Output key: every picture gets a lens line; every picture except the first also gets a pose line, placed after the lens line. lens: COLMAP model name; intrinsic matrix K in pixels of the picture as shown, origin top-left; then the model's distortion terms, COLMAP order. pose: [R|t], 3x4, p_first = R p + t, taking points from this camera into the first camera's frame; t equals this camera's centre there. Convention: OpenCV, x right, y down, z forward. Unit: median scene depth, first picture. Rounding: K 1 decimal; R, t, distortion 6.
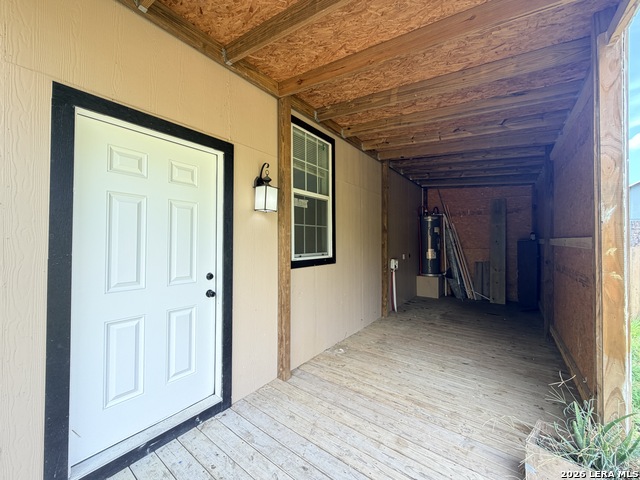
lens RADIAL K [[255.3, 0, 320.1], [0, 255.3, 240.3], [0, 0, 1]] dist [0.000588, 0.001636]
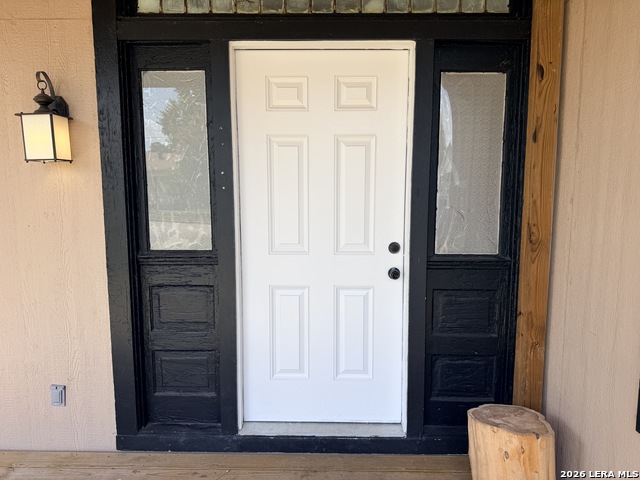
lens RADIAL K [[374.4, 0, 321.3], [0, 374.4, 231.7], [0, 0, 1]] dist [0.037316, 0.000261]
pose [[0.591676, 0.075146, -0.802666, 0.236573], [0.012222, 0.994696, 0.102133, 0.002377], [0.806083, -0.070240, 0.587619, 0.307185]]
